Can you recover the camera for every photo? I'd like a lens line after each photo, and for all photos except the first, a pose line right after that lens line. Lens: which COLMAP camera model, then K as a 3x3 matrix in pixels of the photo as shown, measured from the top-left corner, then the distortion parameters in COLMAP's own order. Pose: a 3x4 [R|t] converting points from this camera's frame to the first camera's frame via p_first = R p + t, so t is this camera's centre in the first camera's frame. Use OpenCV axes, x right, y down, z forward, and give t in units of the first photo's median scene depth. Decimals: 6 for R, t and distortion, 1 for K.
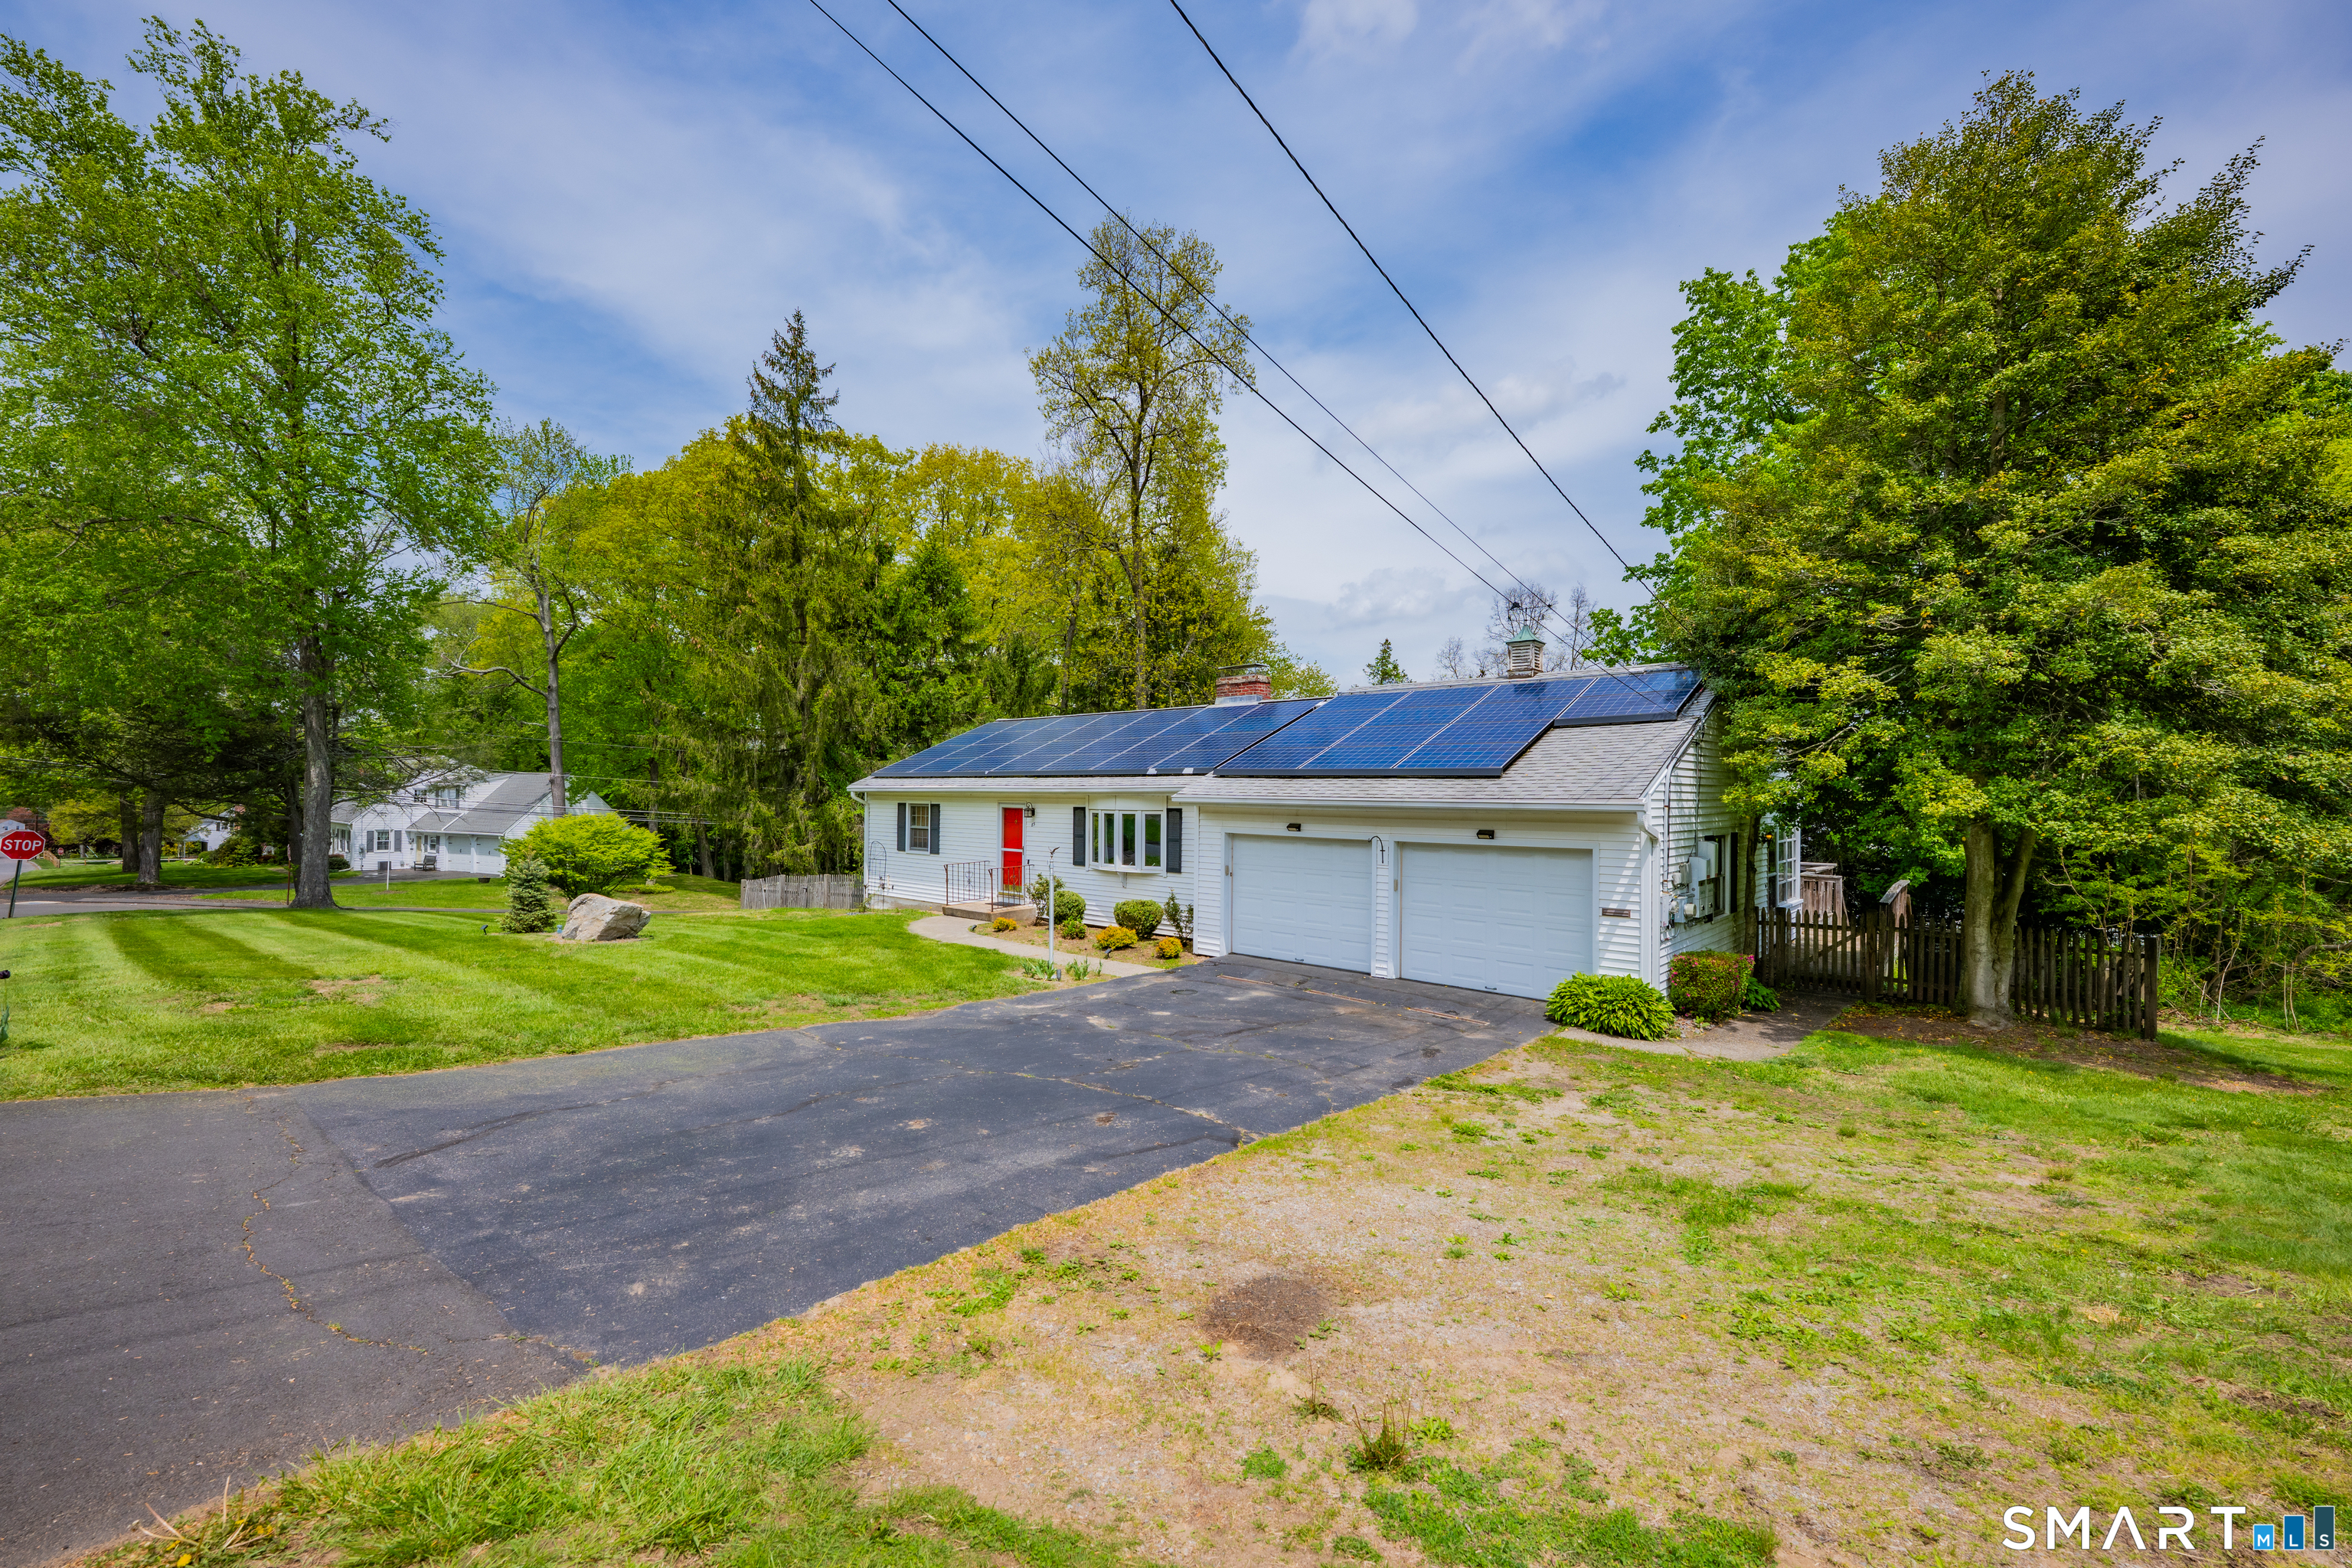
lens RADIAL K [[935.9, 0, 1186.8], [0, 935.9, 794.0], [0, 0, 1]] dist [-0.002643, 0.000202]
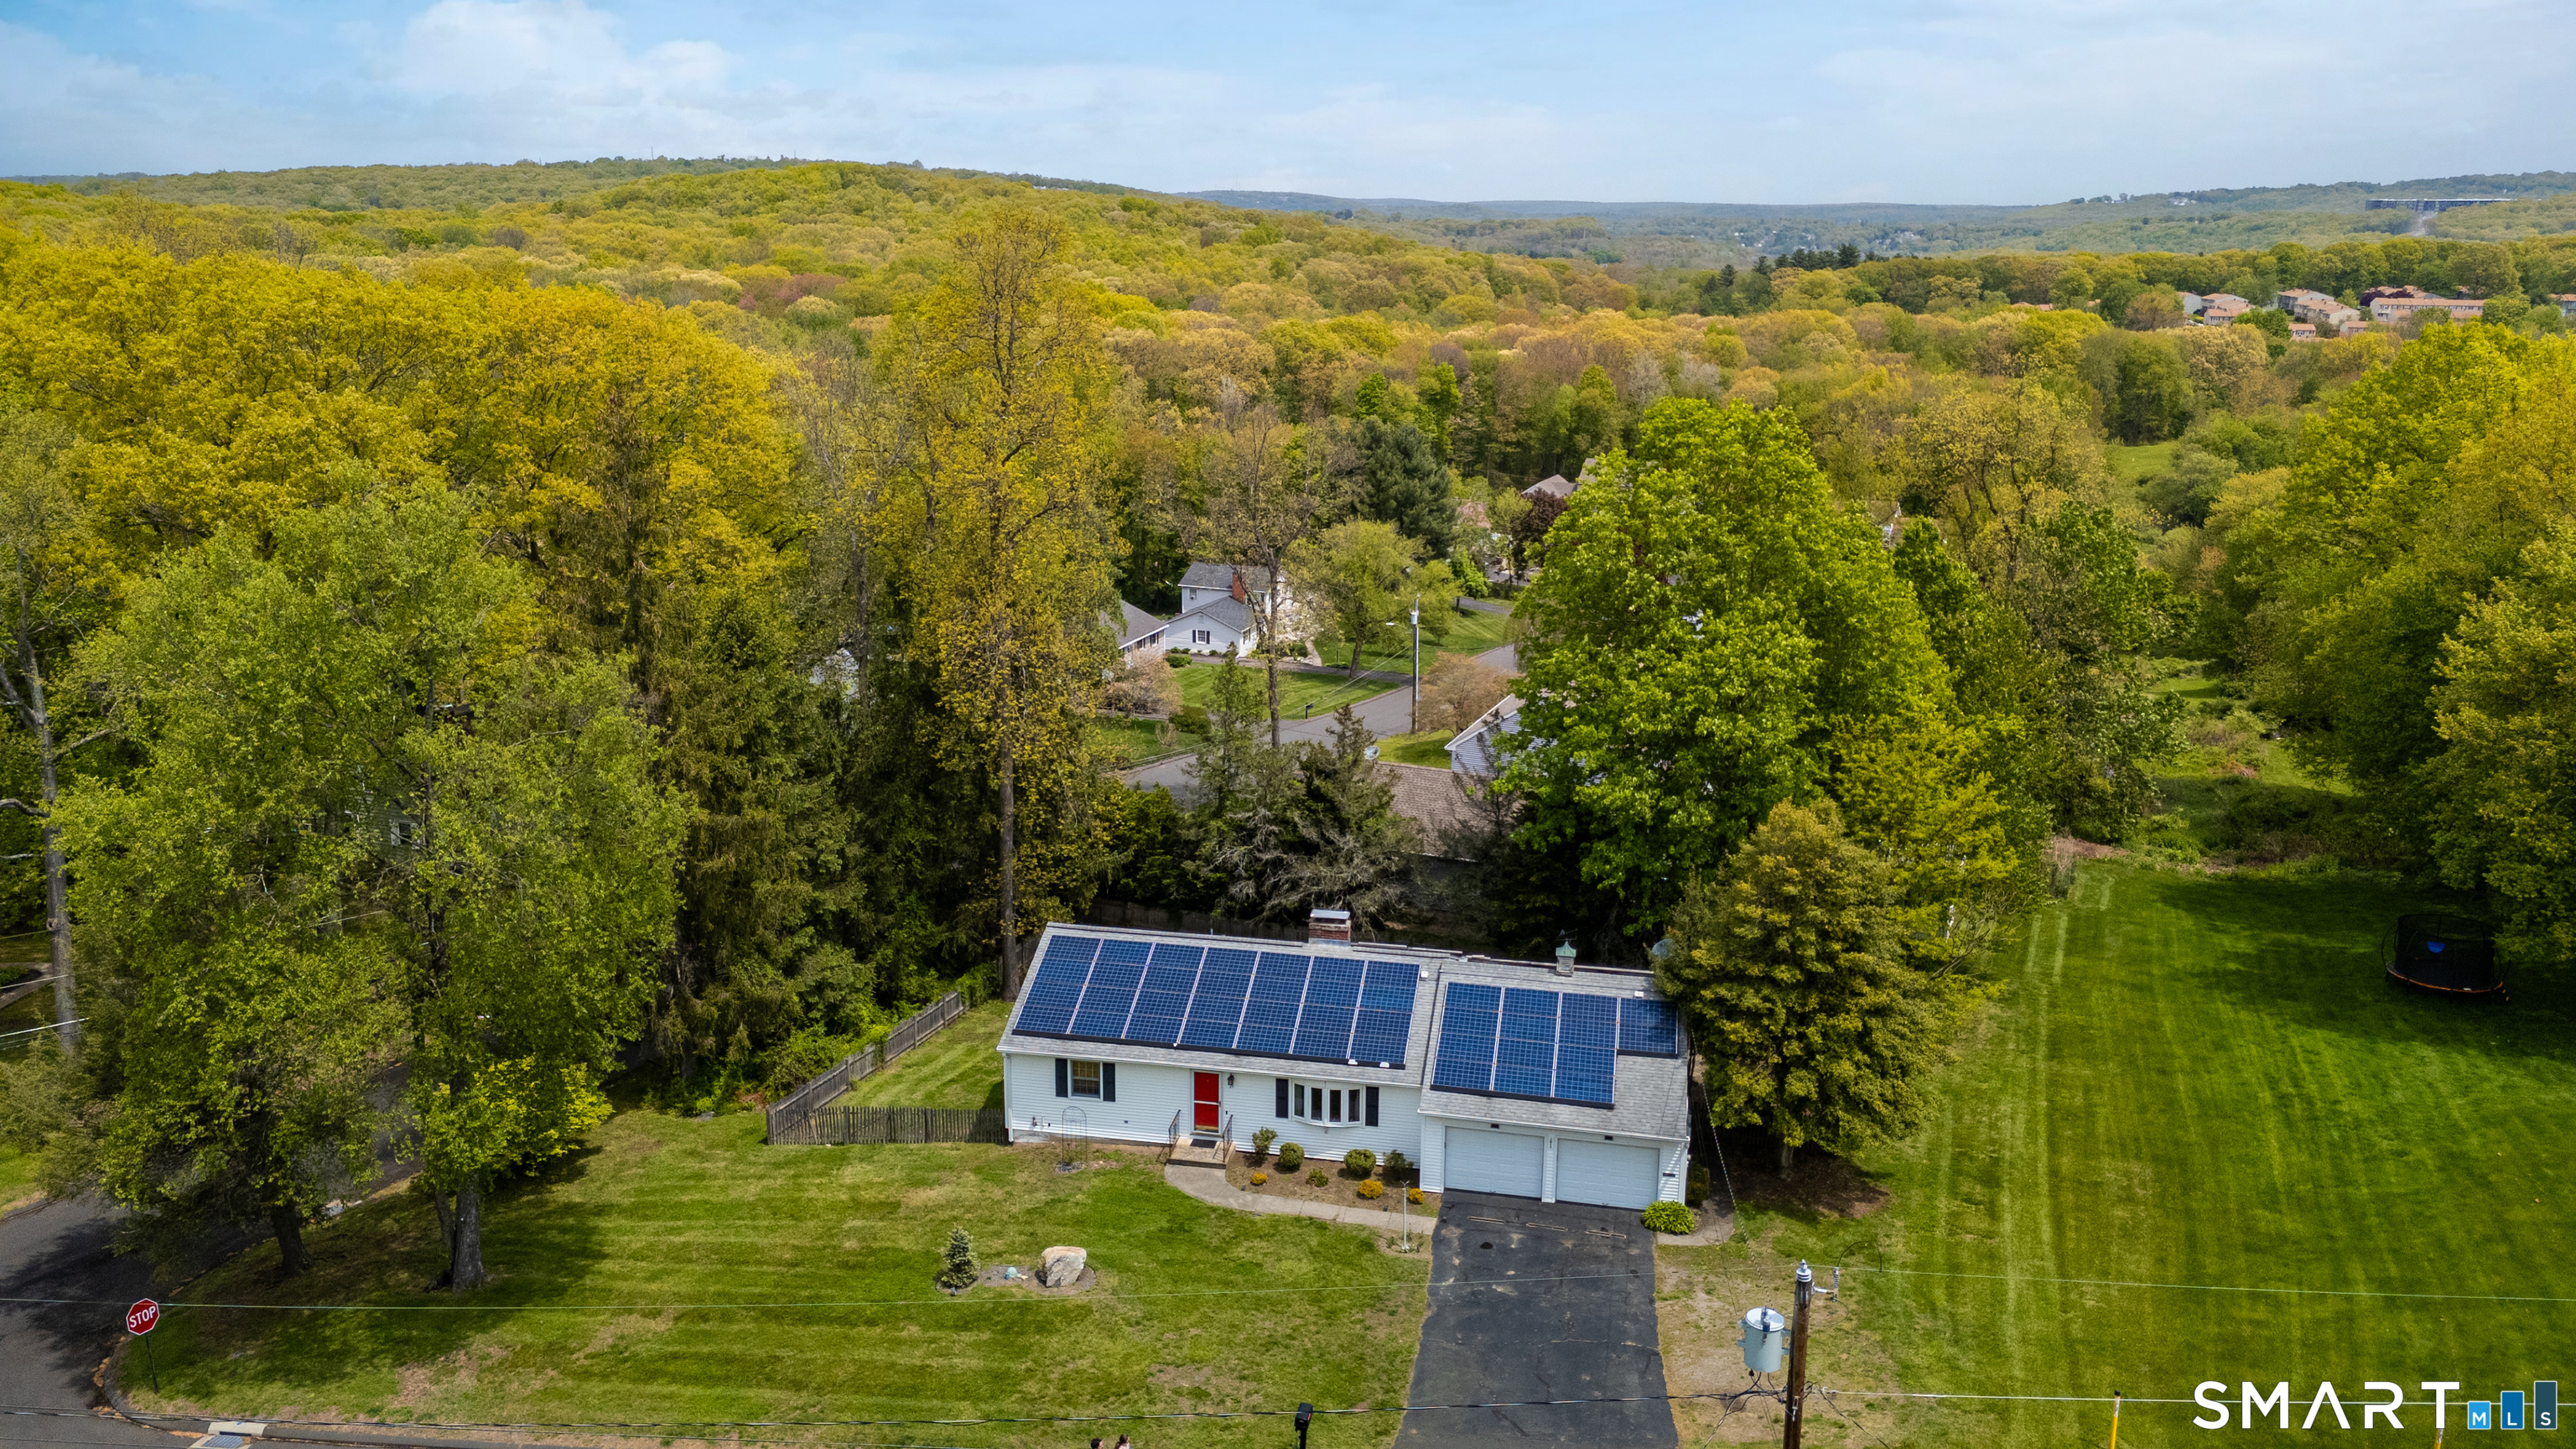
lens RADIAL K [[1753.1, 0, 1294.0], [0, 1753.1, 720.2], [0, 0, 1]] dist [0.051361, -0.005894]
pose [[0.858723, -0.125879, 0.496739, -1.332753], [-0.005313, 0.967120, 0.254264, -1.168141], [-0.512413, -0.220981, 0.829819, -1.059028]]
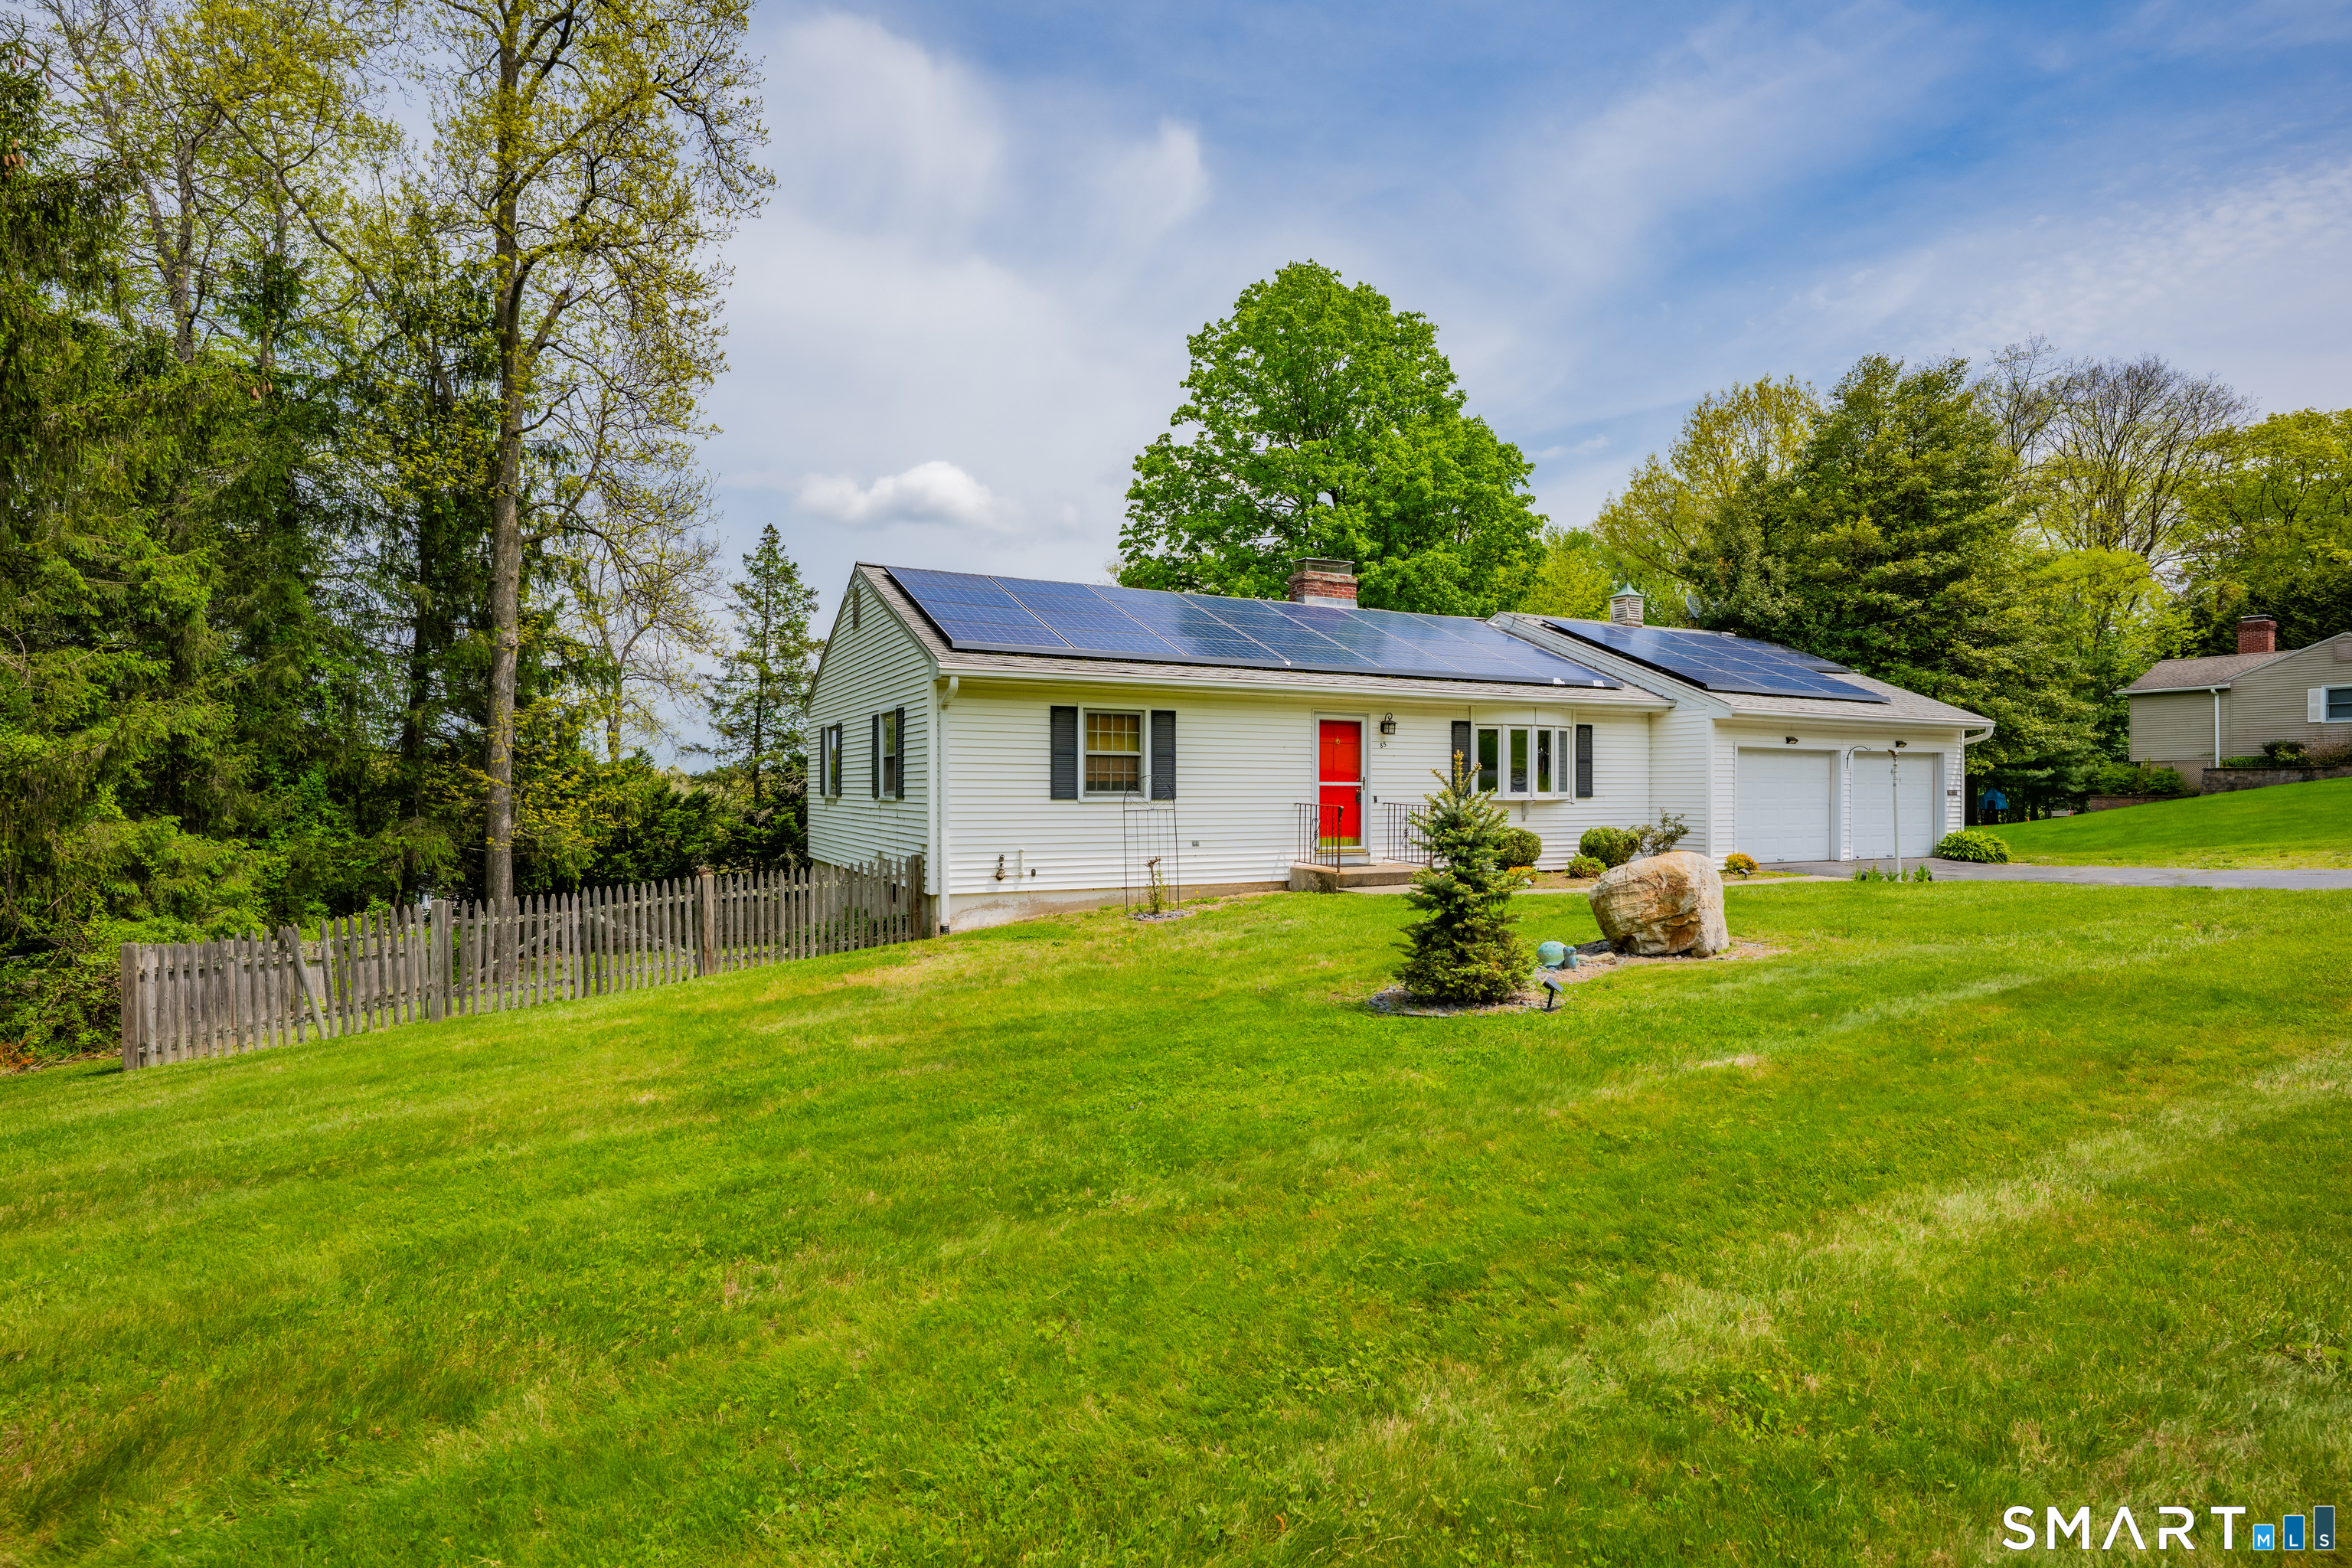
lens RADIAL K [[1103.2, 0, 1163.0], [0, 1103.2, 785.0], [0, 0, 1]] dist [-0.003987, -0.001239]
pose [[0.389955, -0.009022, 0.920790, -1.031101], [-0.003134, 0.999933, 0.011124, 0.056830], [-0.920829, -0.007224, 0.389901, 0.877589]]
